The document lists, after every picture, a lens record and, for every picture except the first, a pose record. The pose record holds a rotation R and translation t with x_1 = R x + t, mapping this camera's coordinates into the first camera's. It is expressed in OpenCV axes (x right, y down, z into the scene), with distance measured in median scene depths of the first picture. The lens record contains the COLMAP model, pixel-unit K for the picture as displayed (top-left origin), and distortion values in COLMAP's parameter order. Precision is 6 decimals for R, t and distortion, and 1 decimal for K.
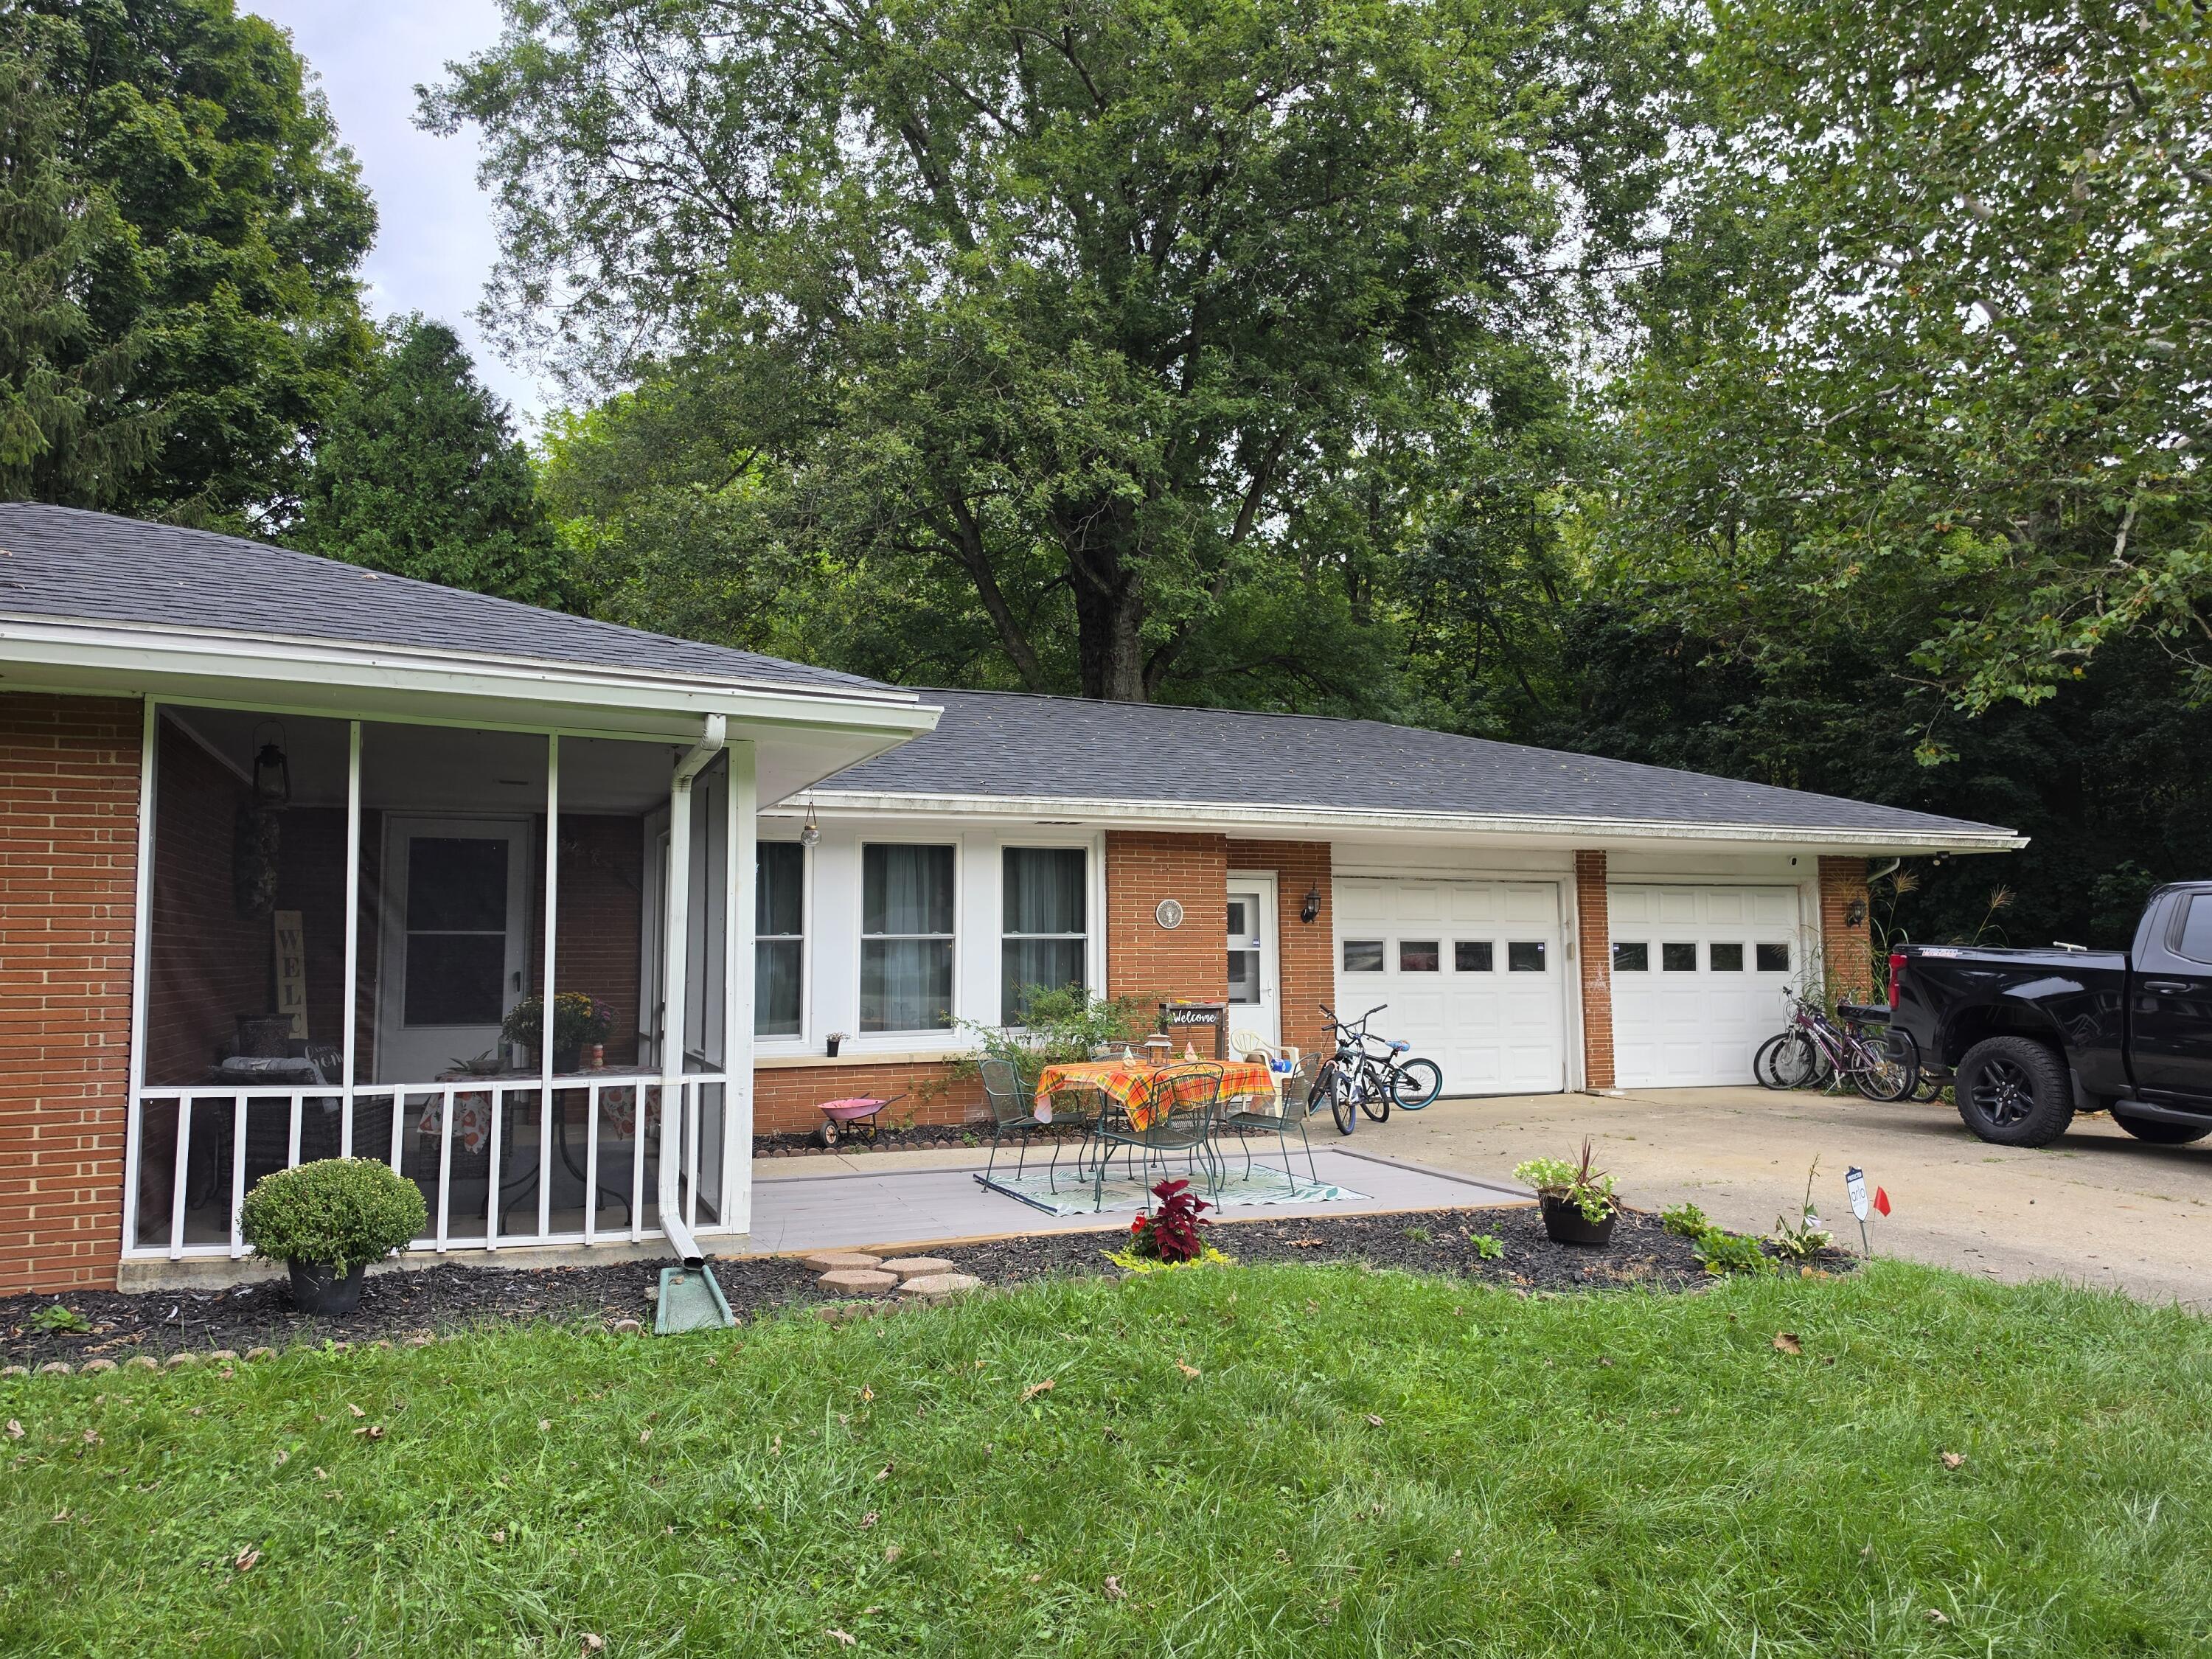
lens RADIAL K [[1509.8, 0, 1103.9], [0, 1509.8, 833.5], [0, 0, 1]] dist [0.060468, -0.064572]
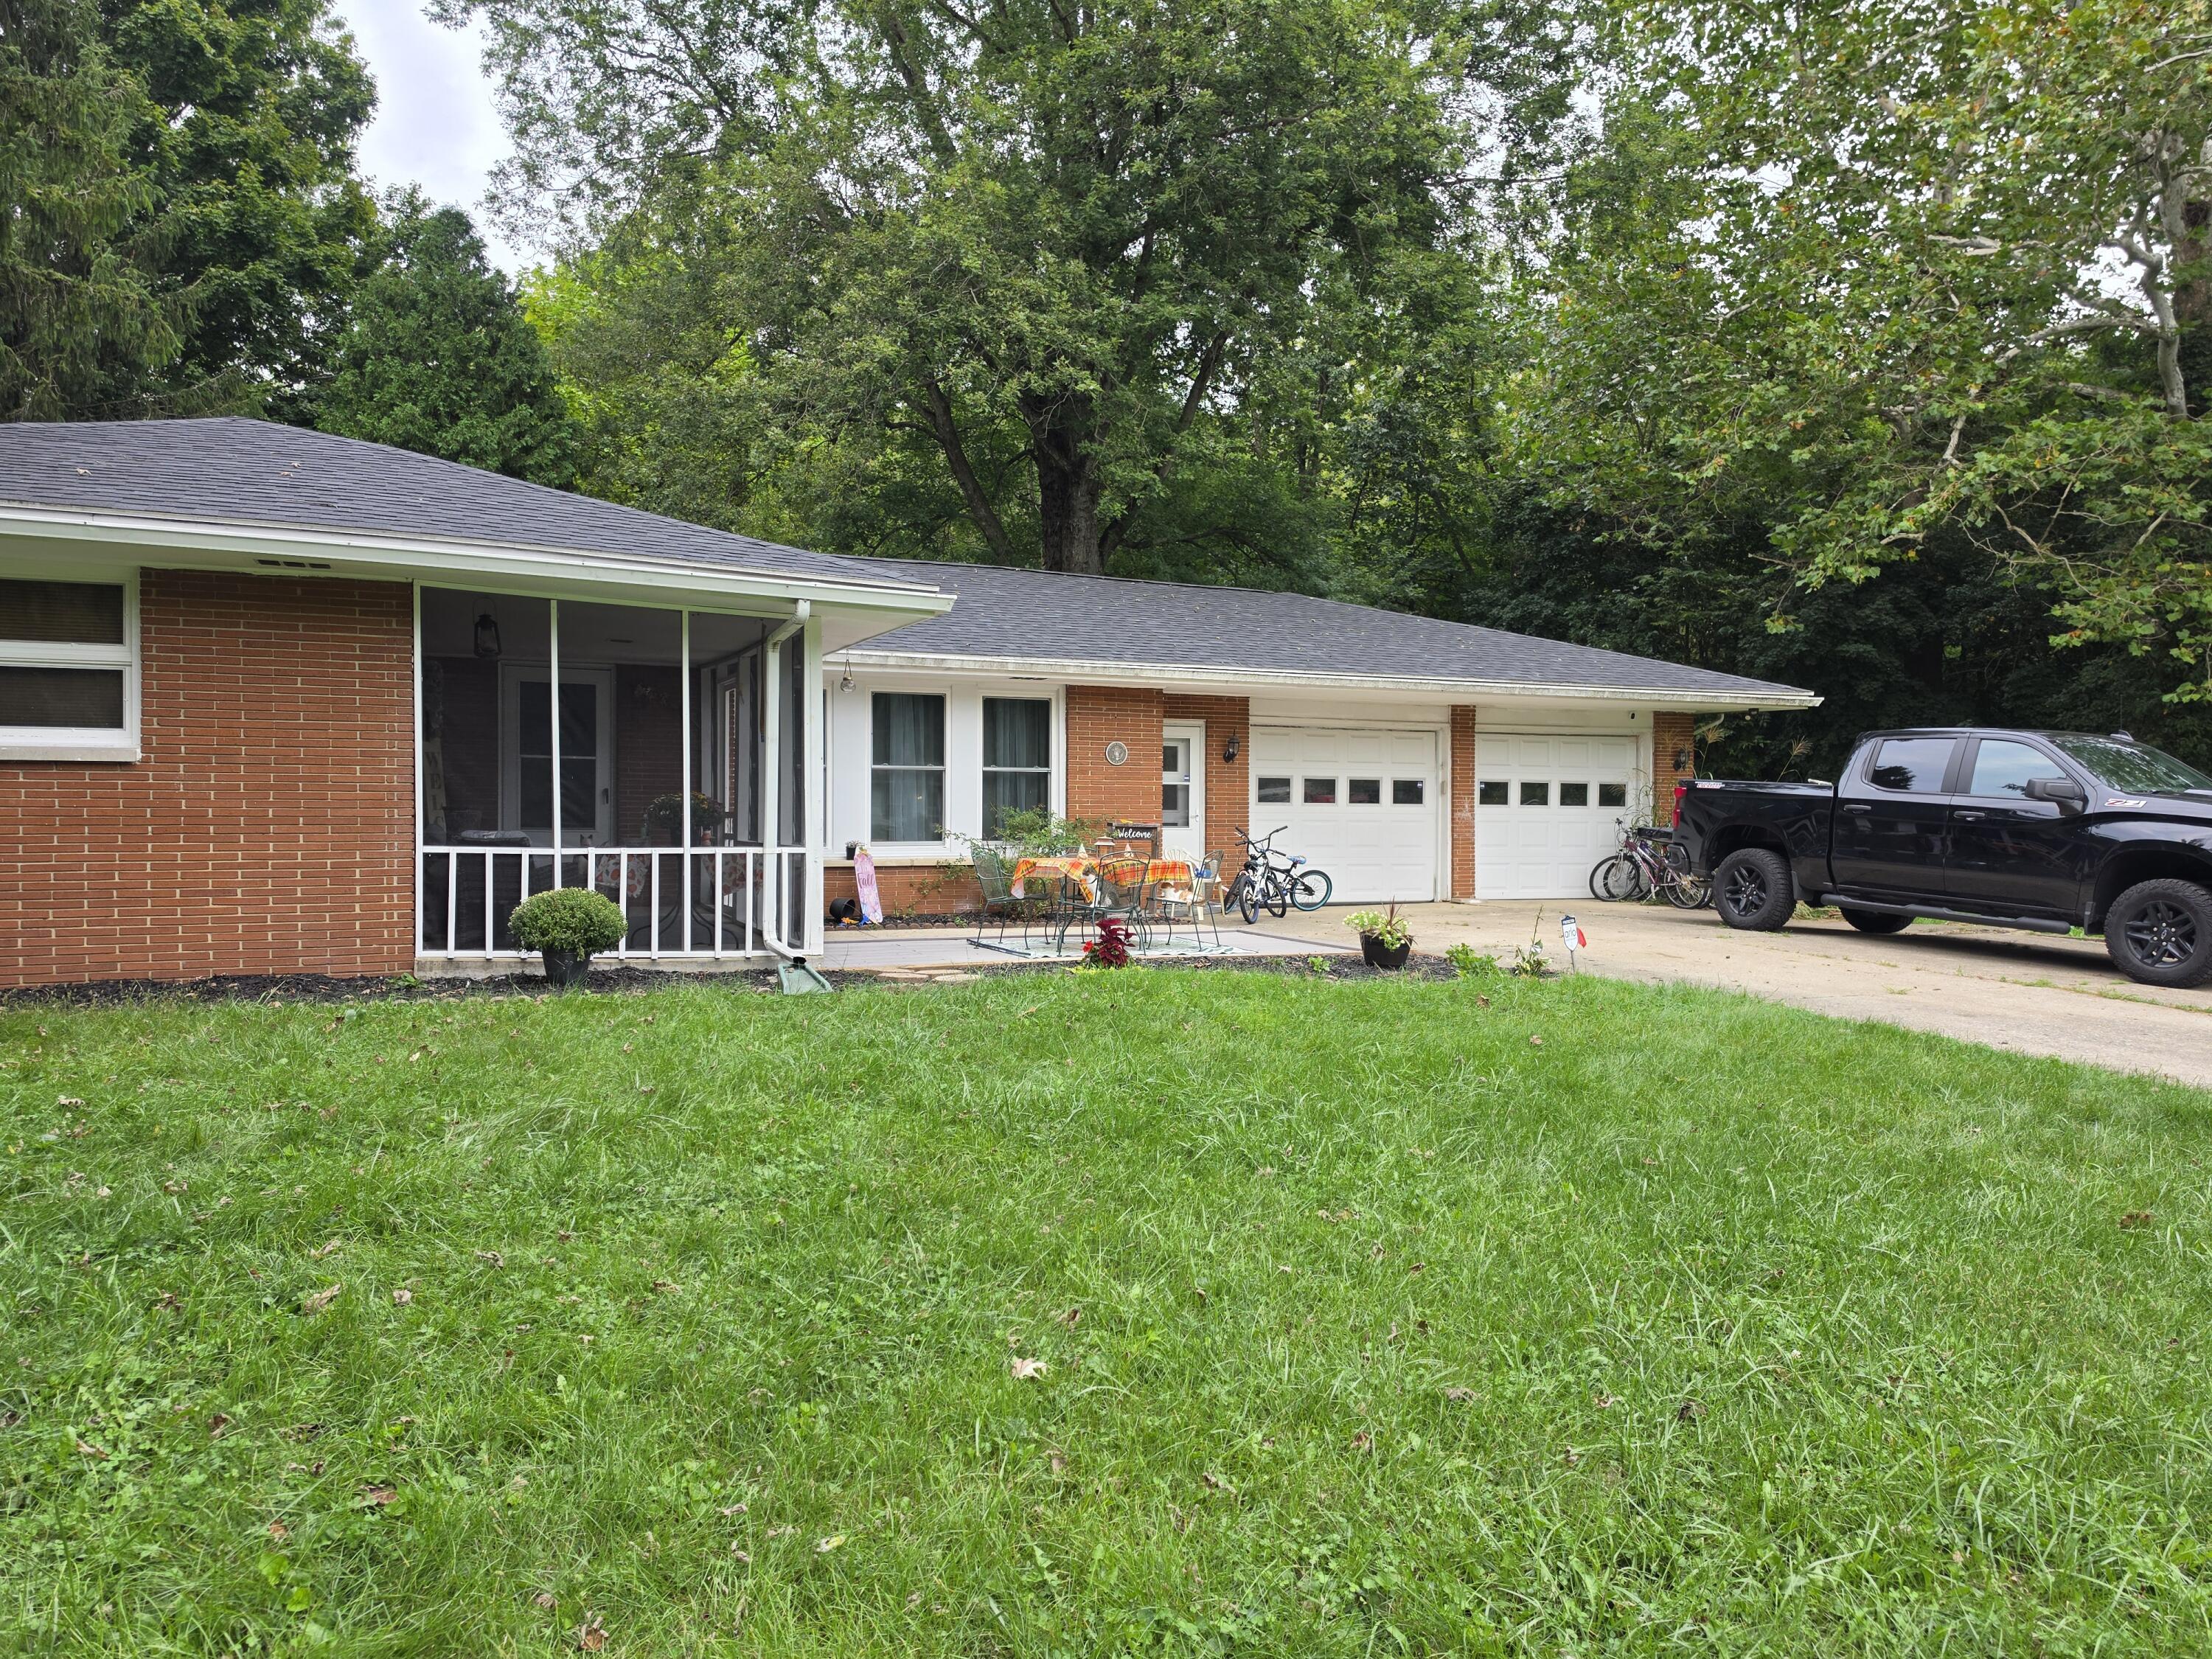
lens RADIAL K [[1509.8, 0, 1106.5], [0, 1509.8, 858.1], [0, 0, 1]] dist [0.060468, -0.064572]
pose [[0.999487, 0.007161, 0.031218, -0.002528], [-0.010531, 0.993966, 0.109179, 0.003120], [-0.030248, -0.109451, 0.993532, -0.212944]]
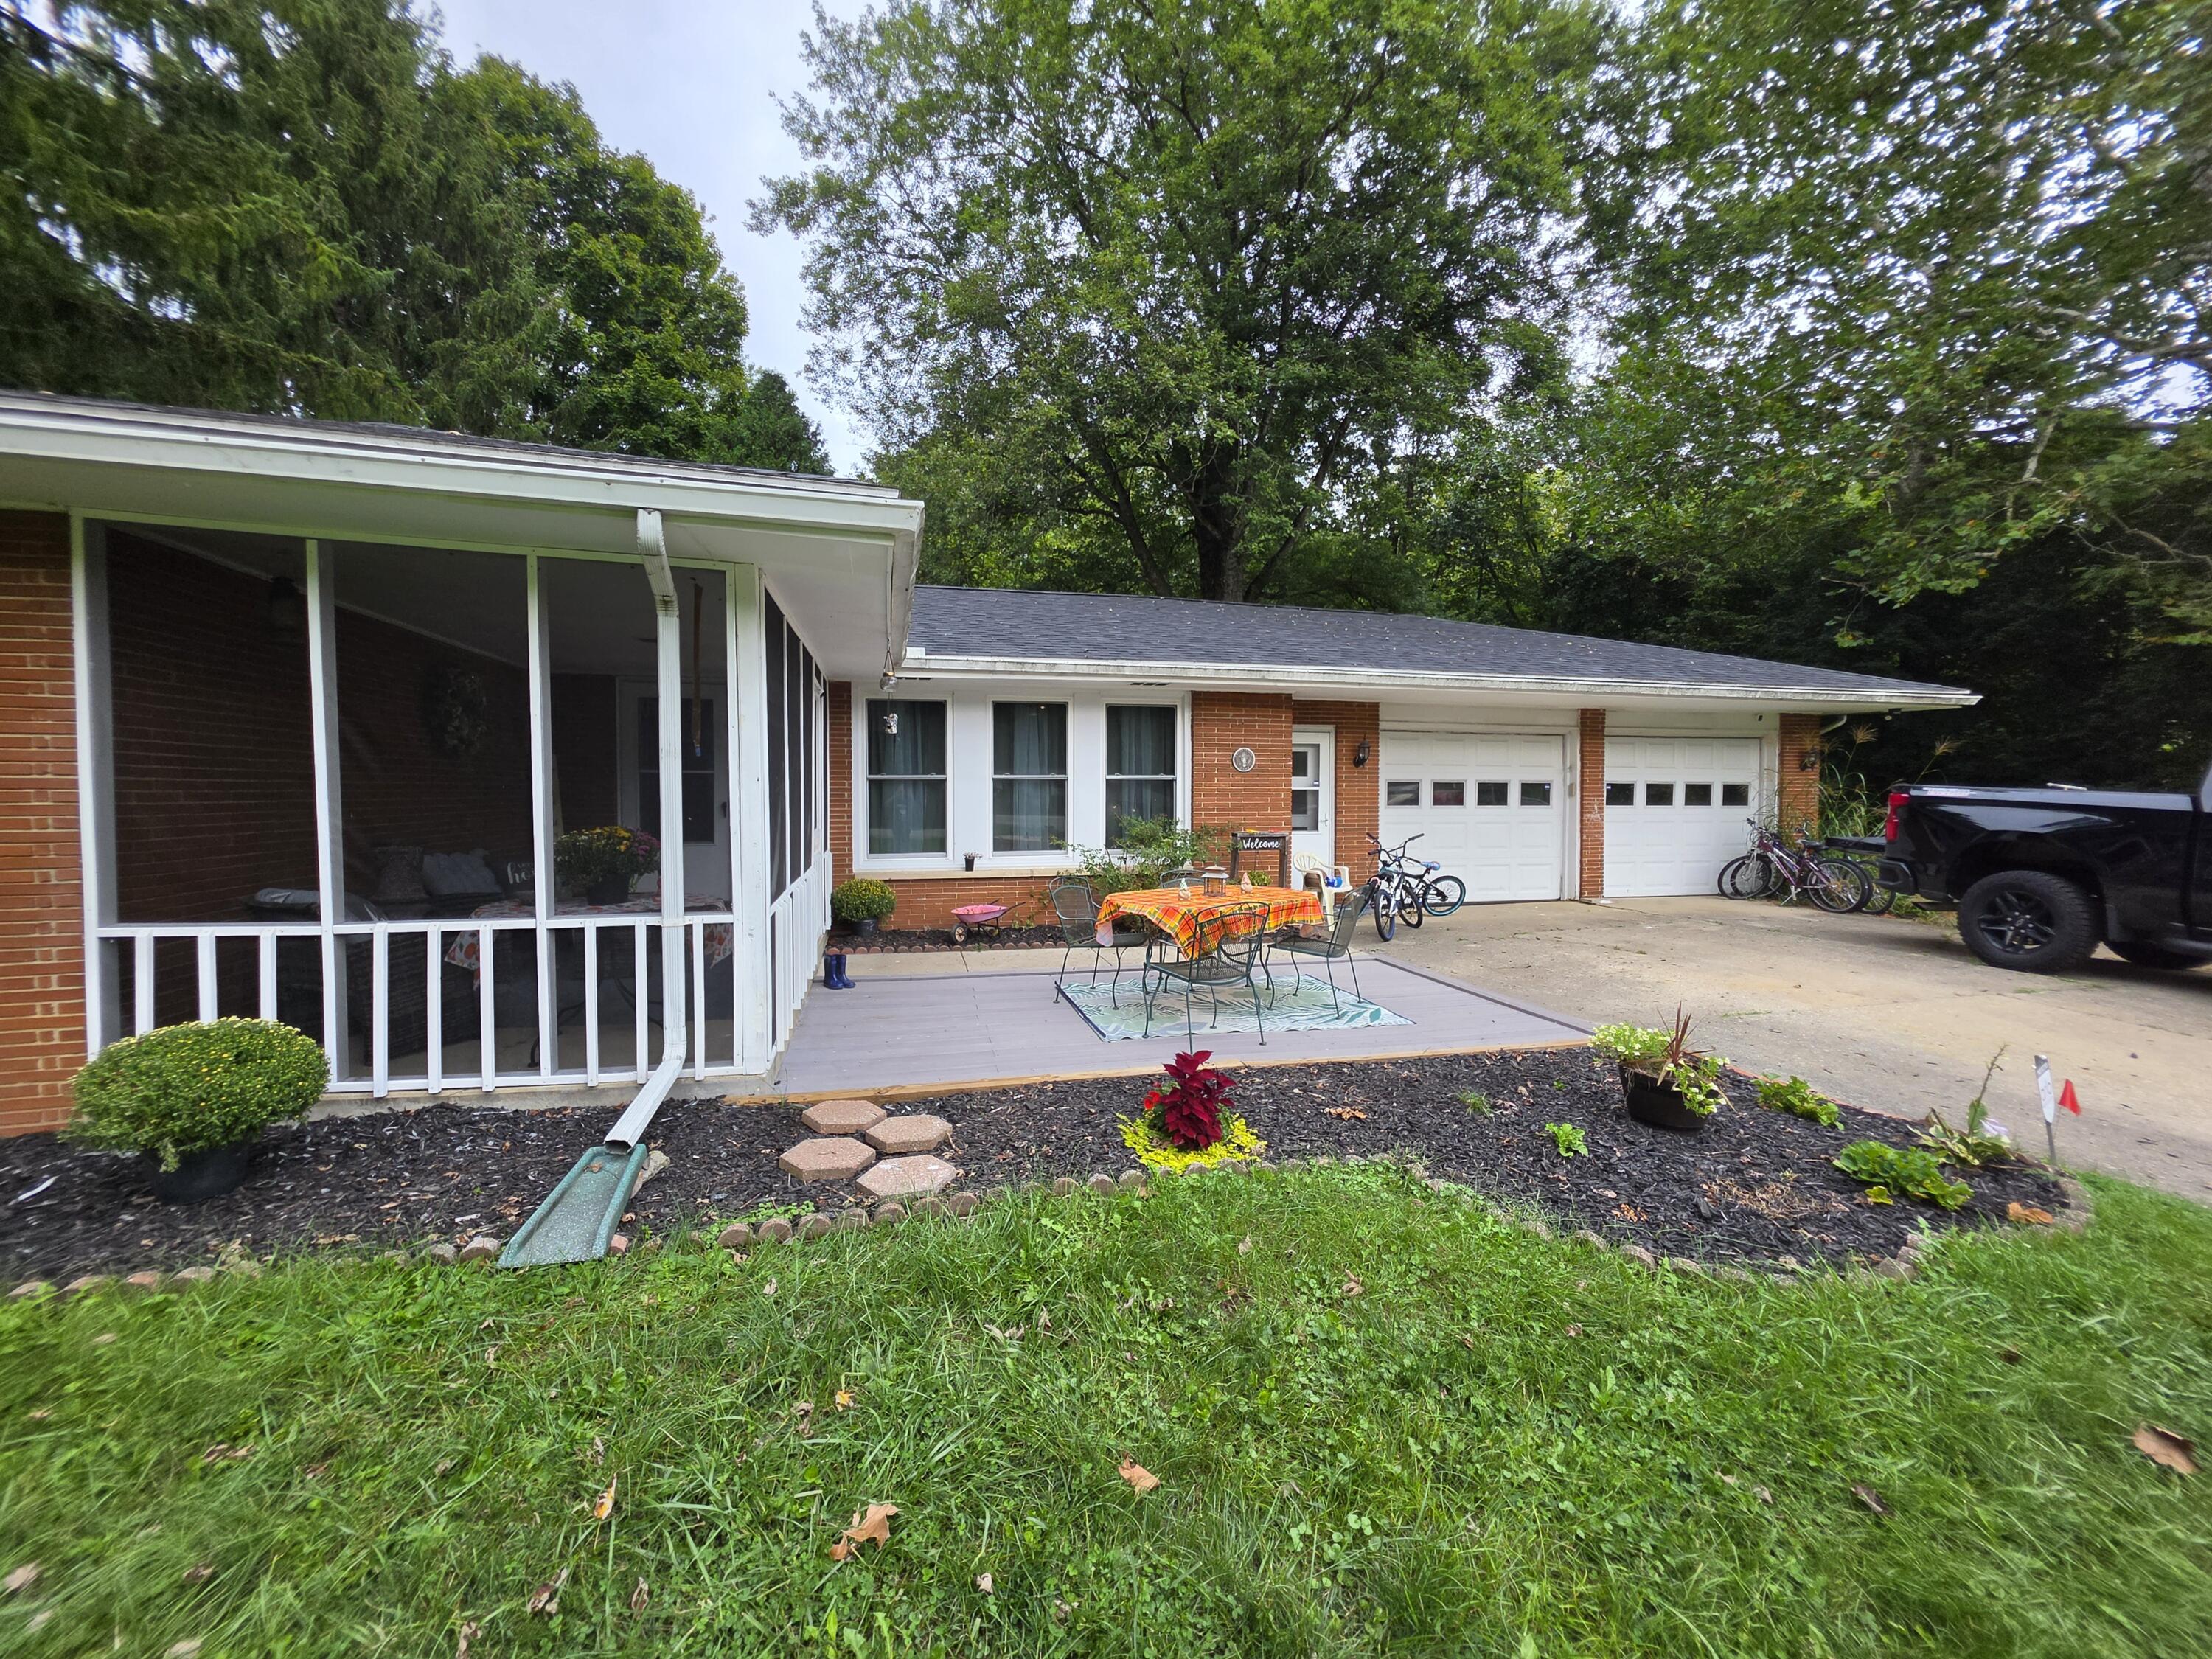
lens RADIAL K [[879.7, 0, 1110.7], [0, 879.7, 808.5], [0, 0, 1]] dist [-0.006124, 0.001461]
pose [[0.990135, 0.007112, -0.139935, 0.031025], [0.006970, 0.994974, 0.099886, 0.017617], [0.139942, -0.099876, 0.985110, 0.228708]]
